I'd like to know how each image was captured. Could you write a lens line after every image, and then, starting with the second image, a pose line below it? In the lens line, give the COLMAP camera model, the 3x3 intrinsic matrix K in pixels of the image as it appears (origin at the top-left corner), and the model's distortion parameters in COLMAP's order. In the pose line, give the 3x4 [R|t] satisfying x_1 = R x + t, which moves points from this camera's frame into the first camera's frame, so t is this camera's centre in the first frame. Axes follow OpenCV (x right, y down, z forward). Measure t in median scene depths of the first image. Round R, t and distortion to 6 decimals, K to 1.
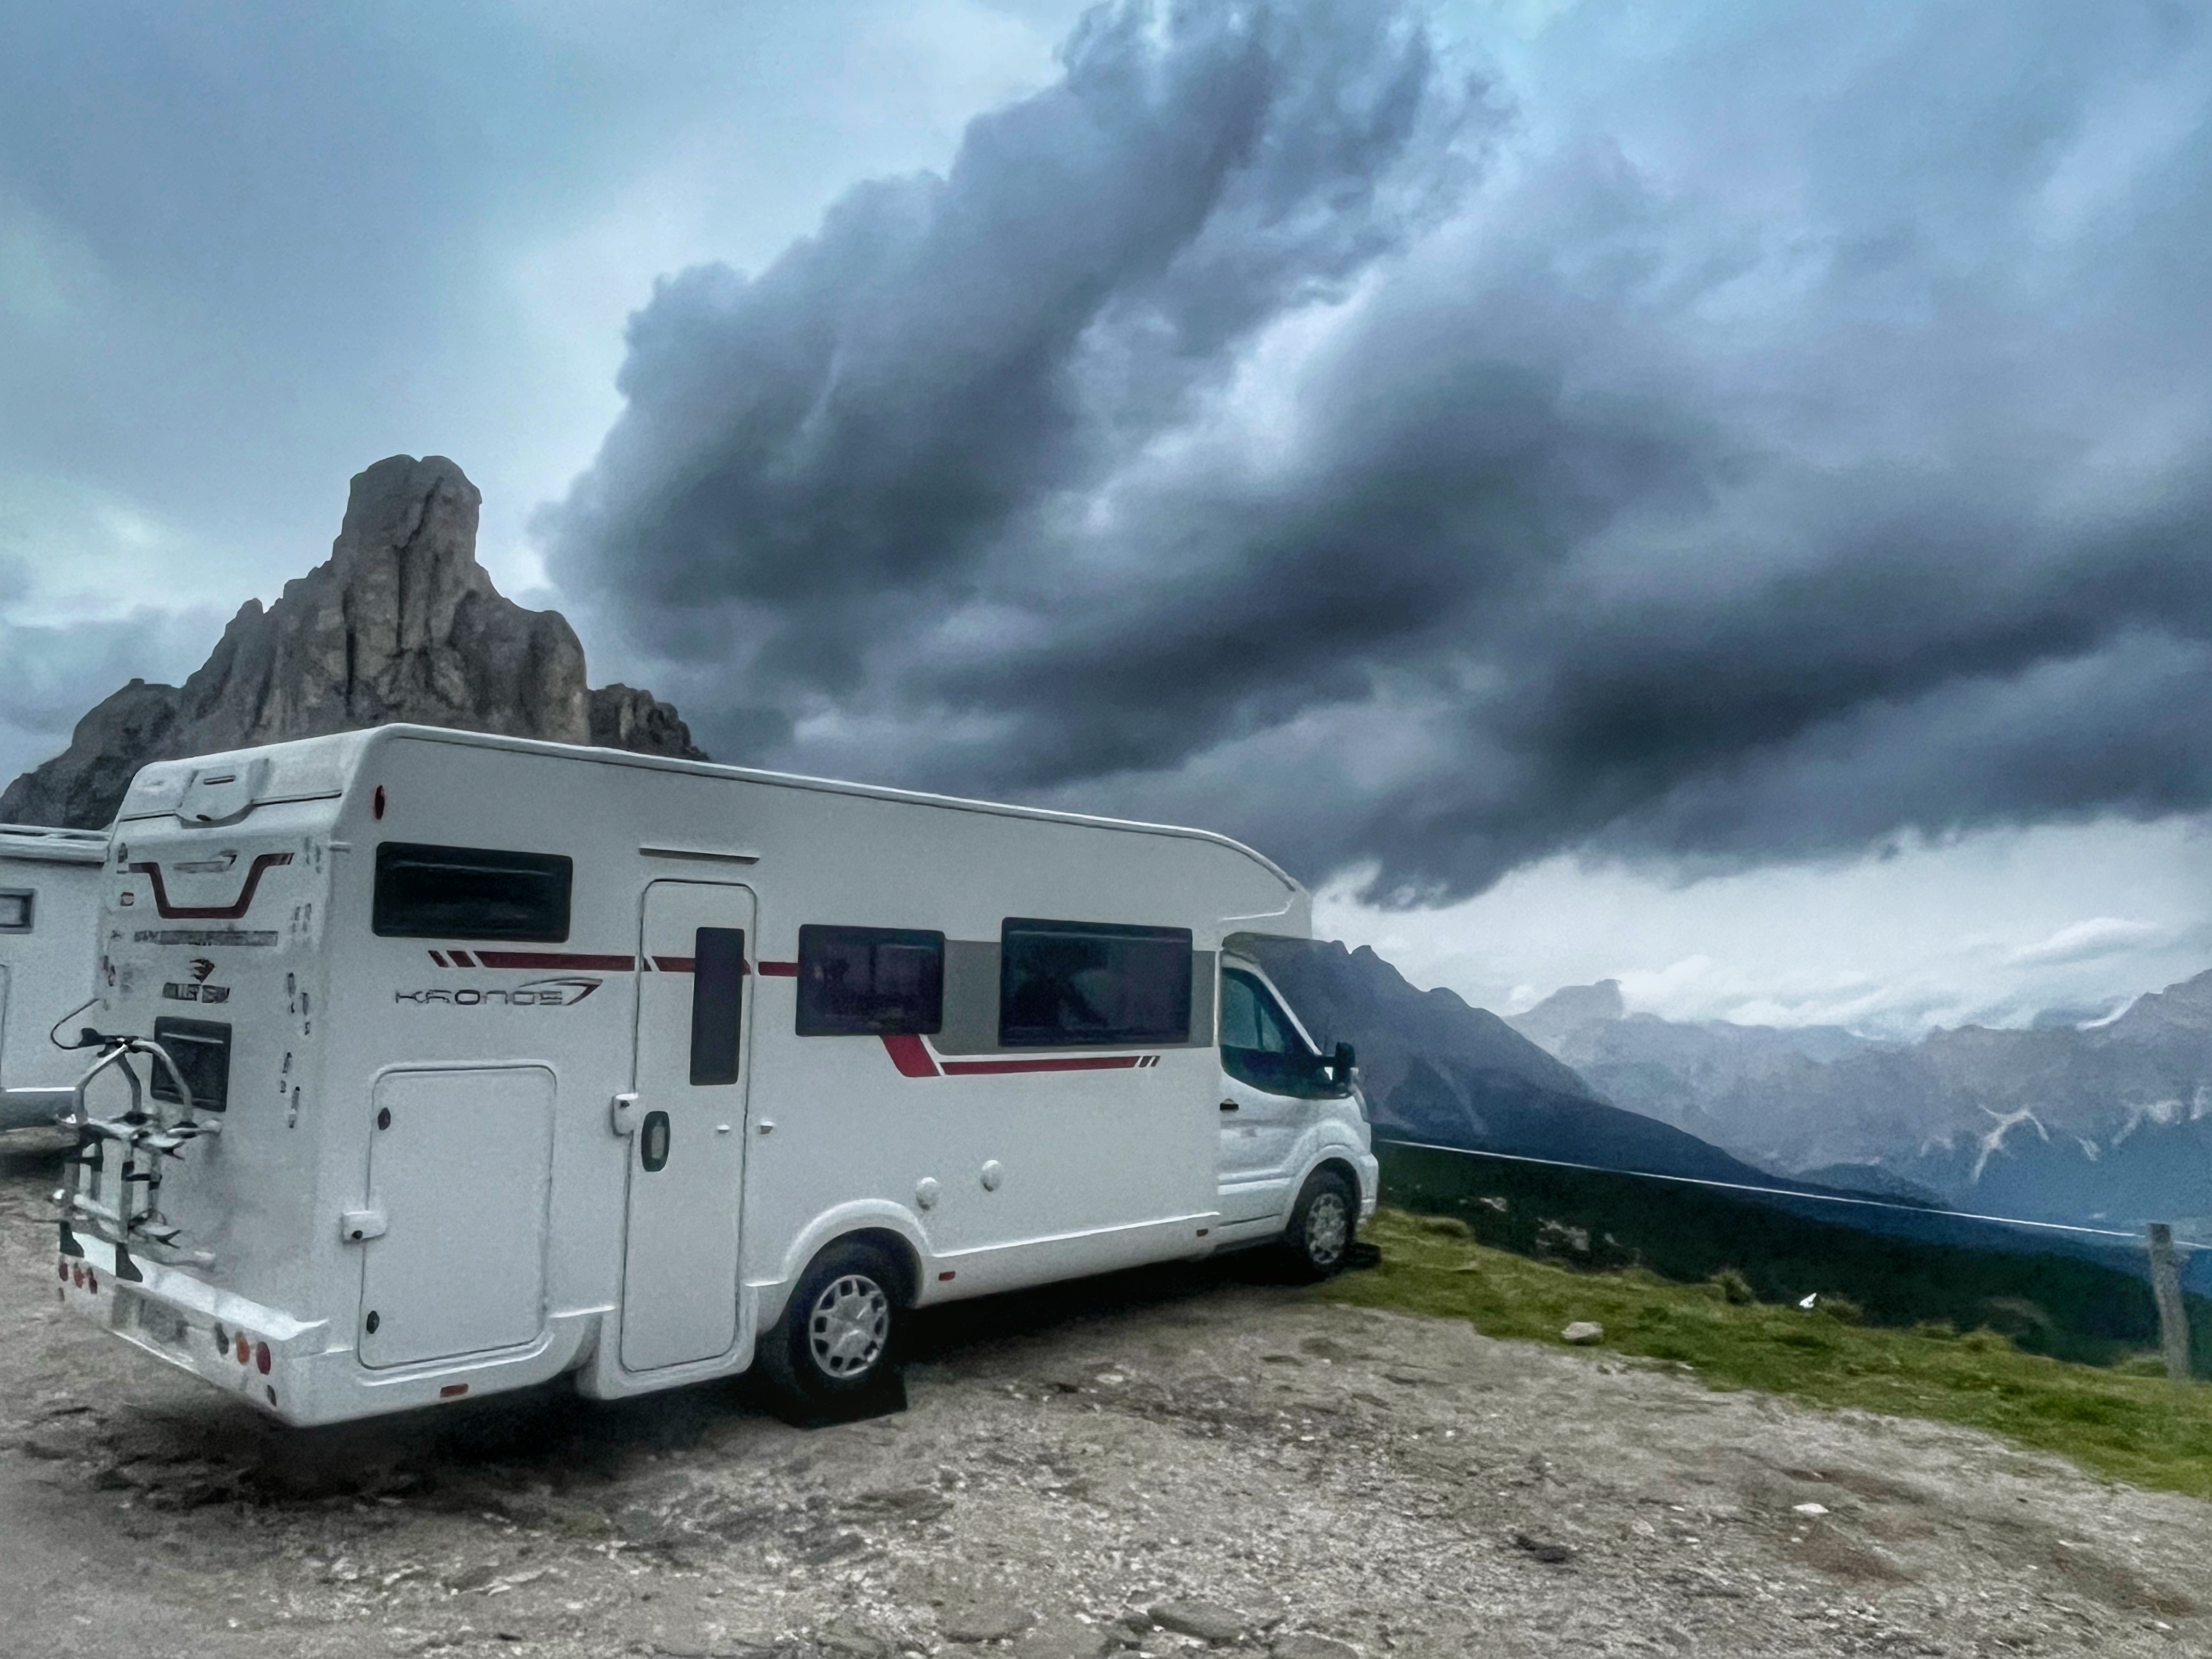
lens RADIAL K [[1649.6, 0, 1123.2], [0, 1649.6, 851.7], [0, 0, 1]] dist [0.002296, -0.002449]
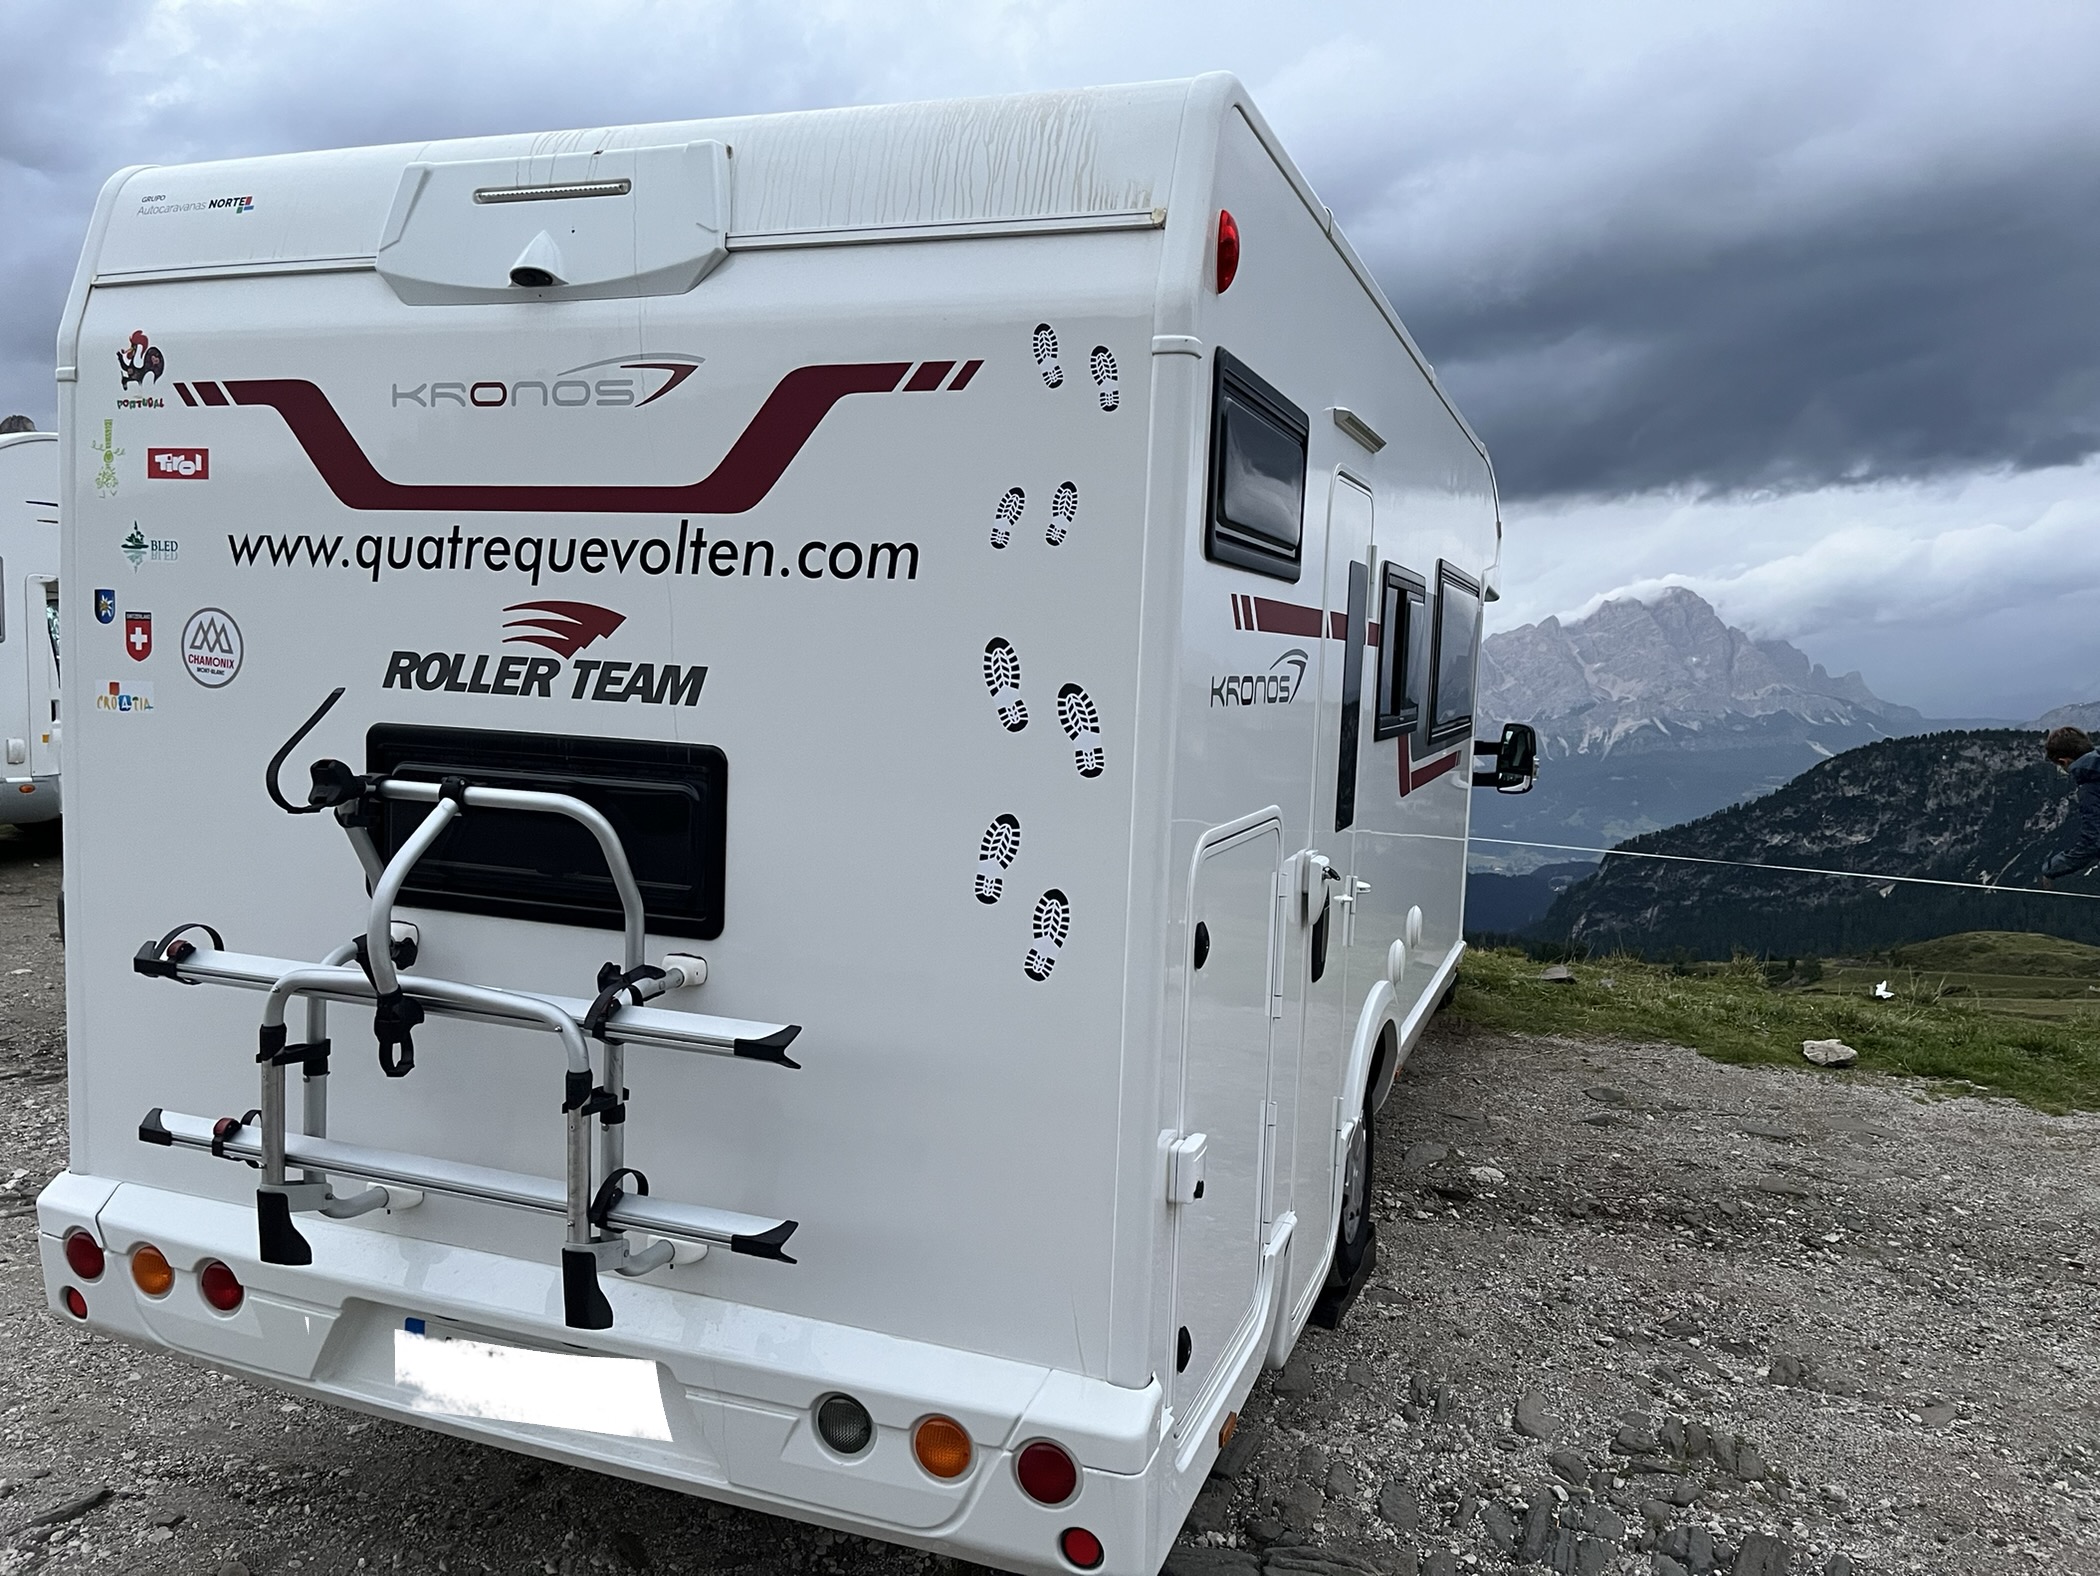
lens RADIAL K [[1613.4, 0, 1052.2], [0, 1613.4, 801.0], [0, 0, 1]] dist [0.055641, -0.037450]
pose [[0.934579, -0.027255, 0.354710, -0.520172], [-0.035664, 0.984861, 0.169640, 0.033499], [-0.353964, -0.171192, 0.919458, 0.467206]]
